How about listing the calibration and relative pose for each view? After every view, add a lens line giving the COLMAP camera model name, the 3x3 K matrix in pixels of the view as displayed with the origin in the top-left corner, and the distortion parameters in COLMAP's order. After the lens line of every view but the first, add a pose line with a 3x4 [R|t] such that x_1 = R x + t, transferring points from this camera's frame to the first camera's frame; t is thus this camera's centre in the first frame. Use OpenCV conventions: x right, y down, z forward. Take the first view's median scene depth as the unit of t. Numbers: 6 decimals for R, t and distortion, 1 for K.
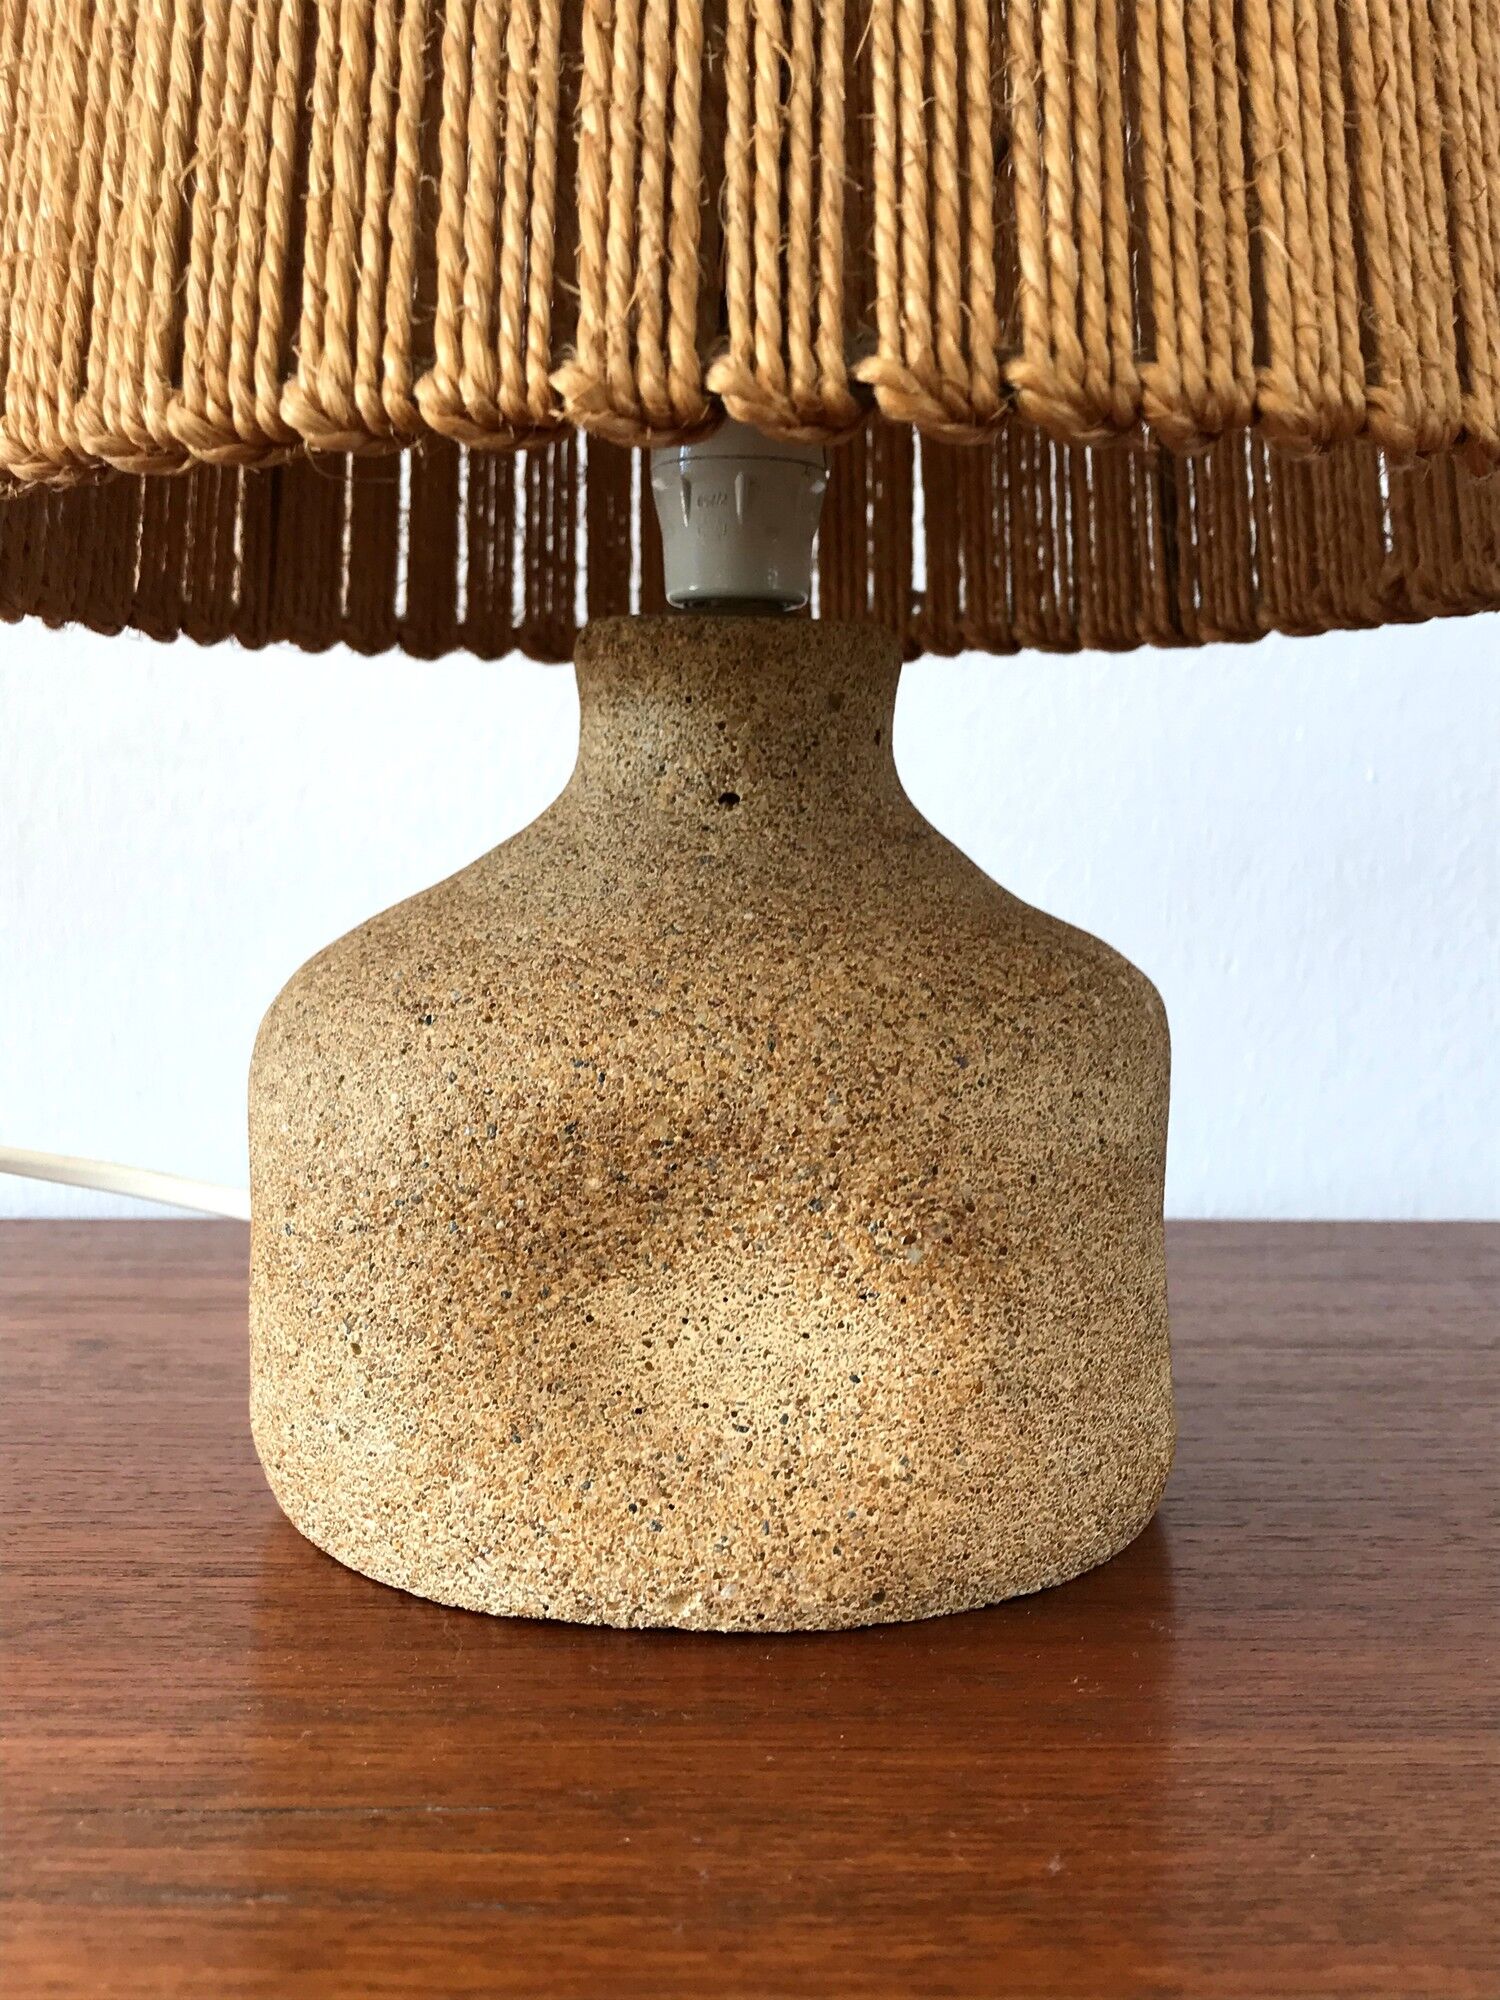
lens RADIAL K [[2169.1, 0, 726.7], [0, 2169.1, 899.9], [0, 0, 1]] dist [0.025443, 0.000000]
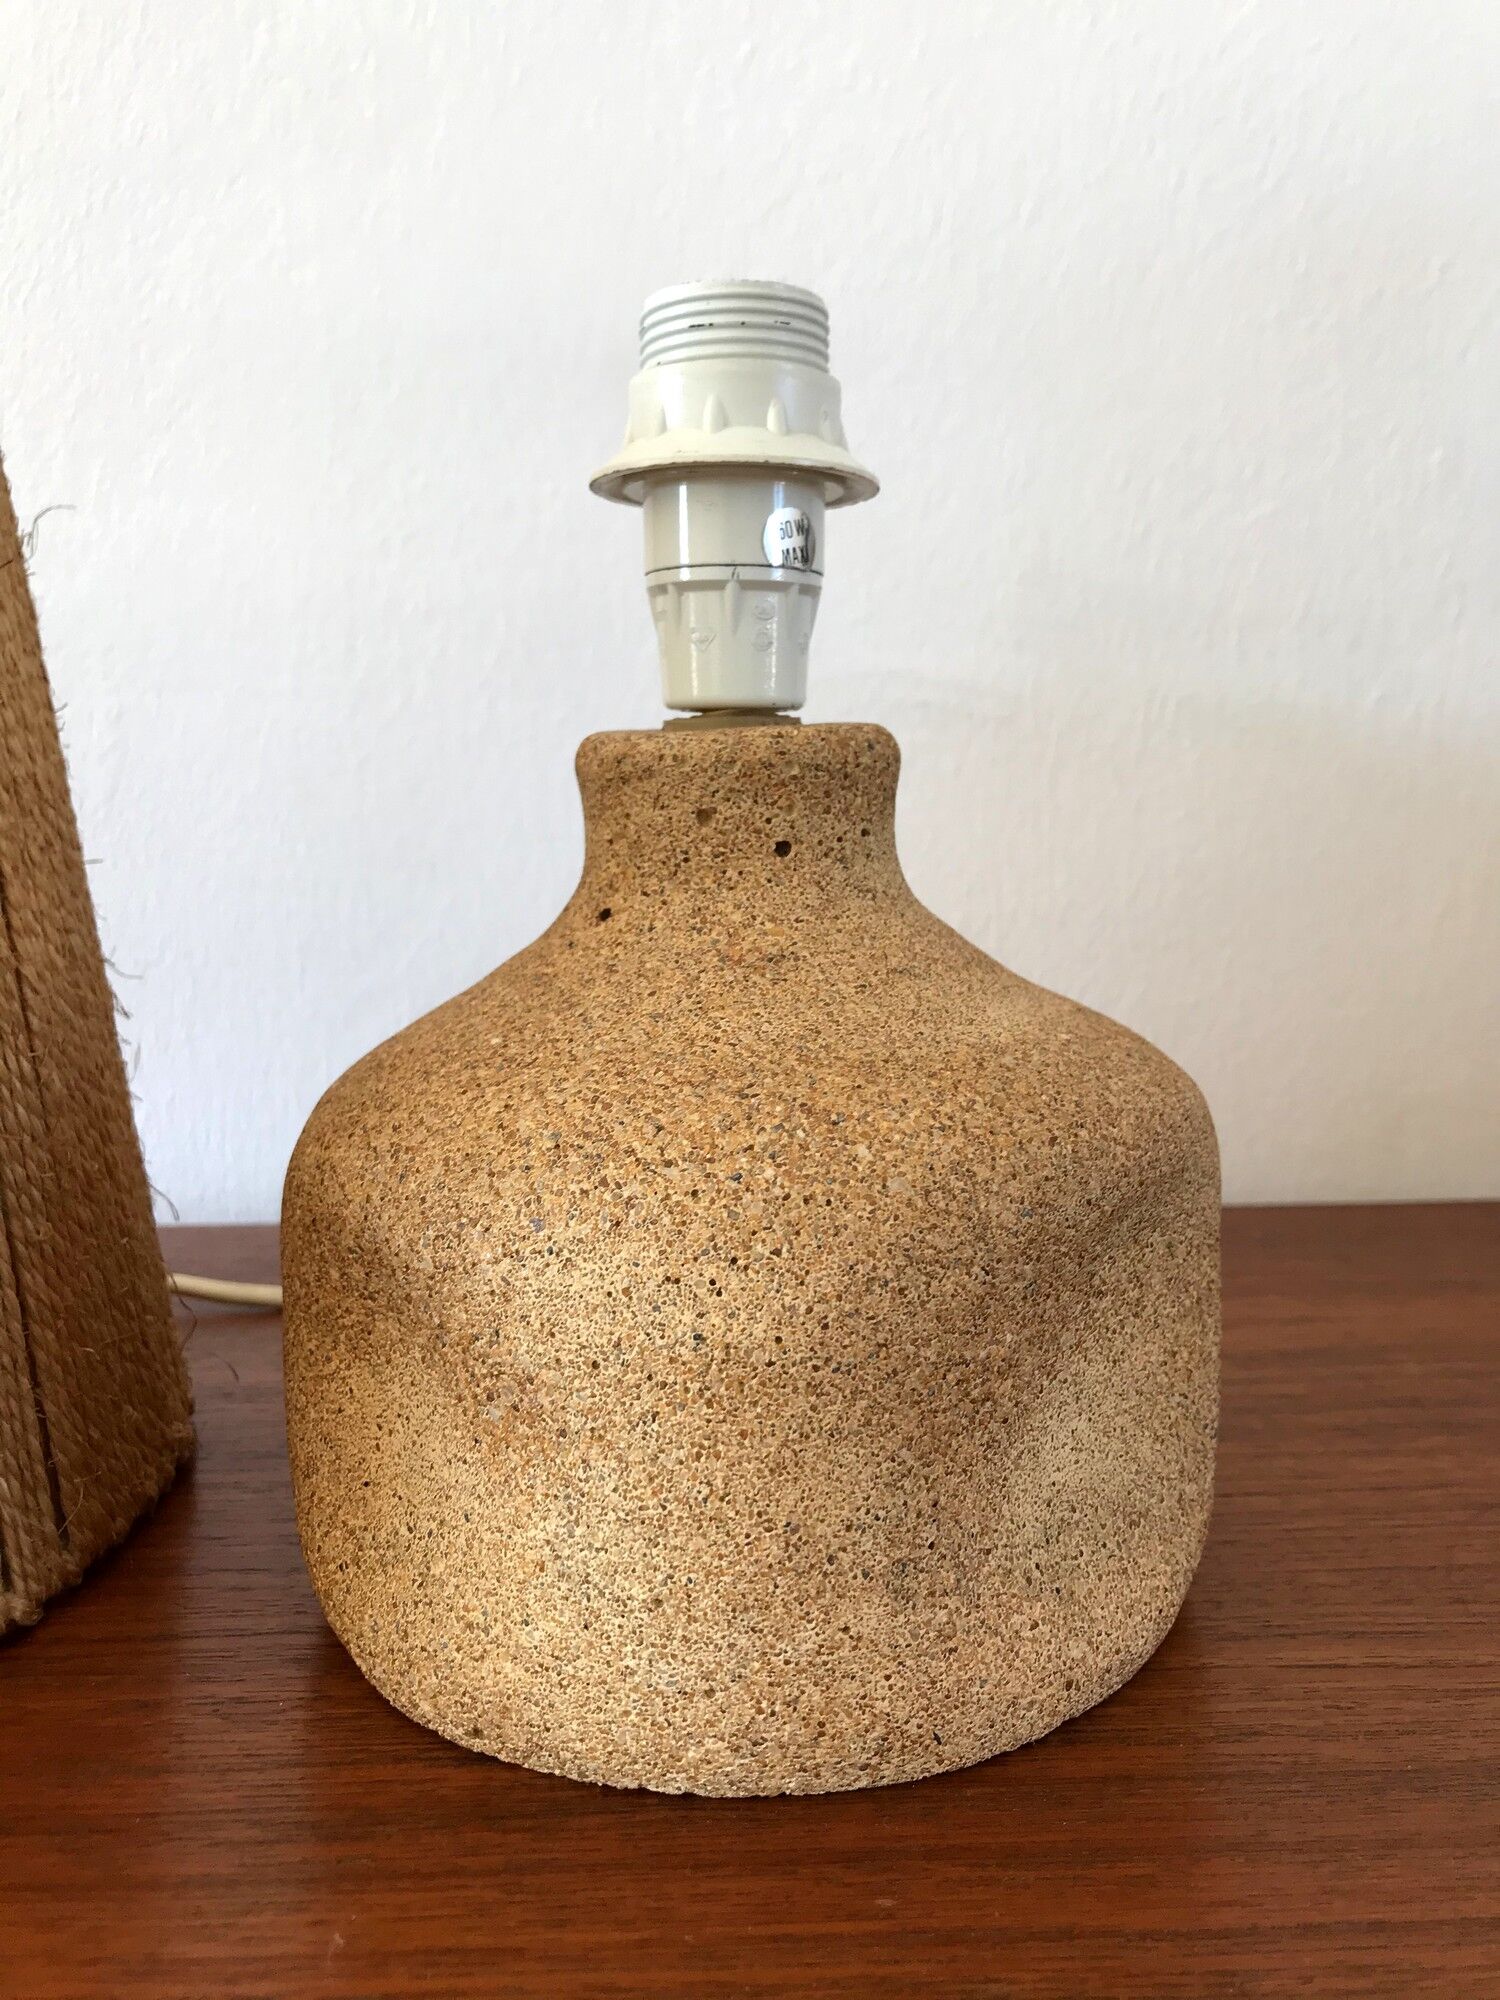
lens RADIAL K [[1648.8, 0, 748.5], [0, 1648.8, 888.9], [0, 0, 1]] dist [0.016881, -0.099617]
pose [[0.639606, 0.026560, -0.768244, 0.719533], [0.012343, 0.998919, 0.044811, -0.104025], [0.768604, -0.038144, 0.638587, 0.614693]]
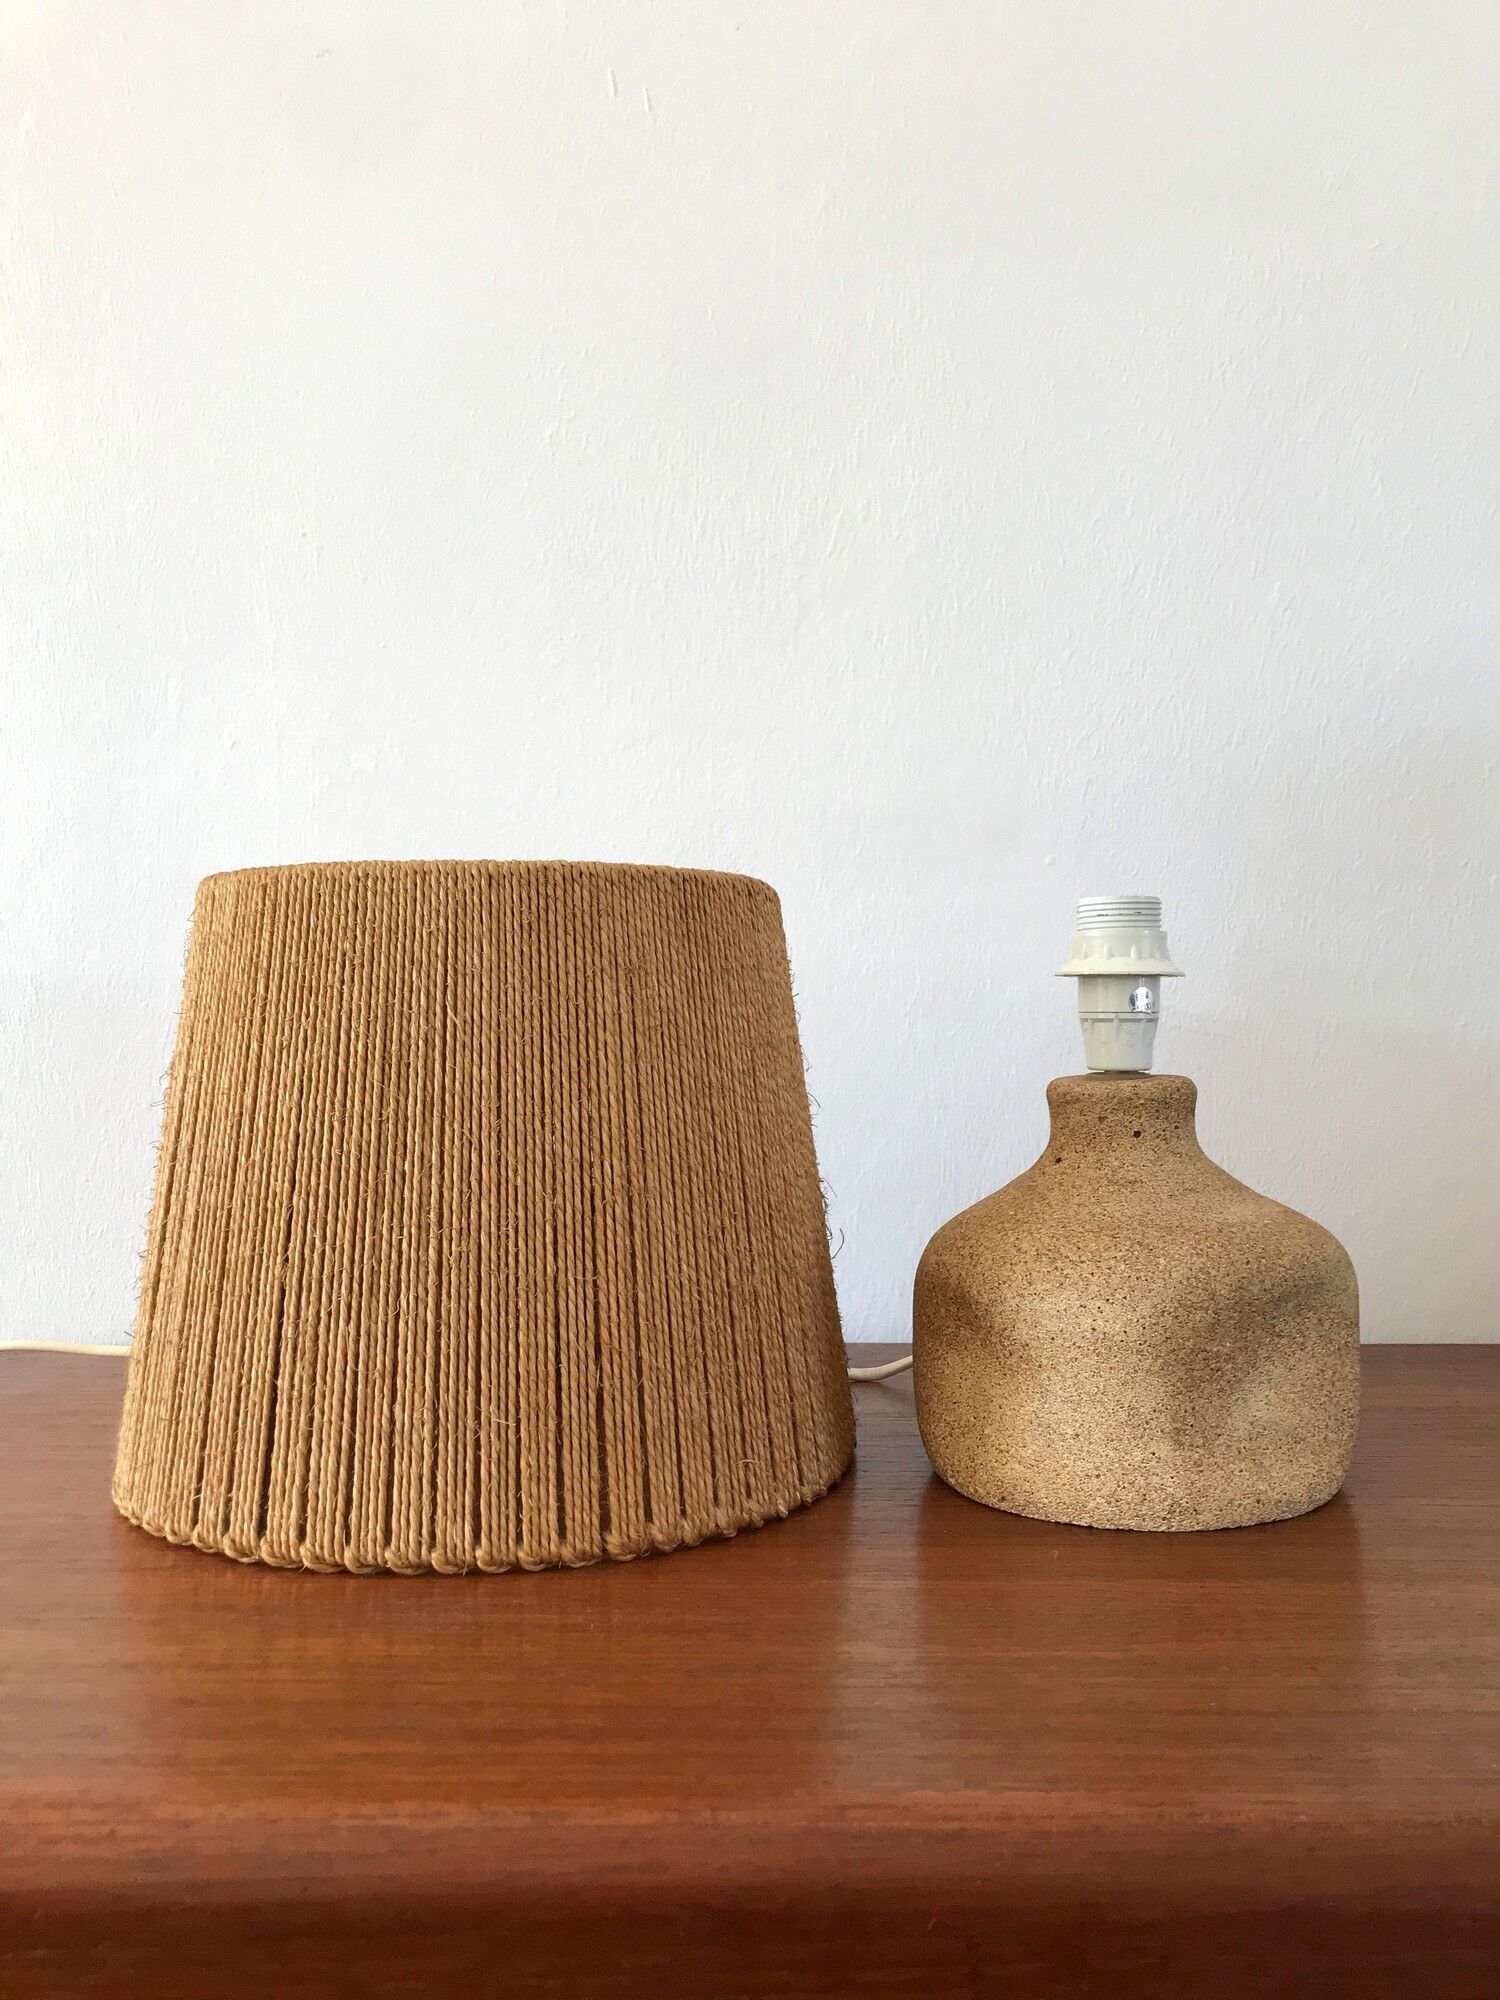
lens RADIAL K [[1648.8, 0, 745.3], [0, 1648.8, 982.4], [0, 0, 1]] dist [0.016881, -0.099617]
pose [[0.397316, -0.031763, -0.917132, 1.677180], [0.005053, 0.999461, -0.032425, -0.203650], [0.917668, 0.008249, 0.397263, -0.023266]]
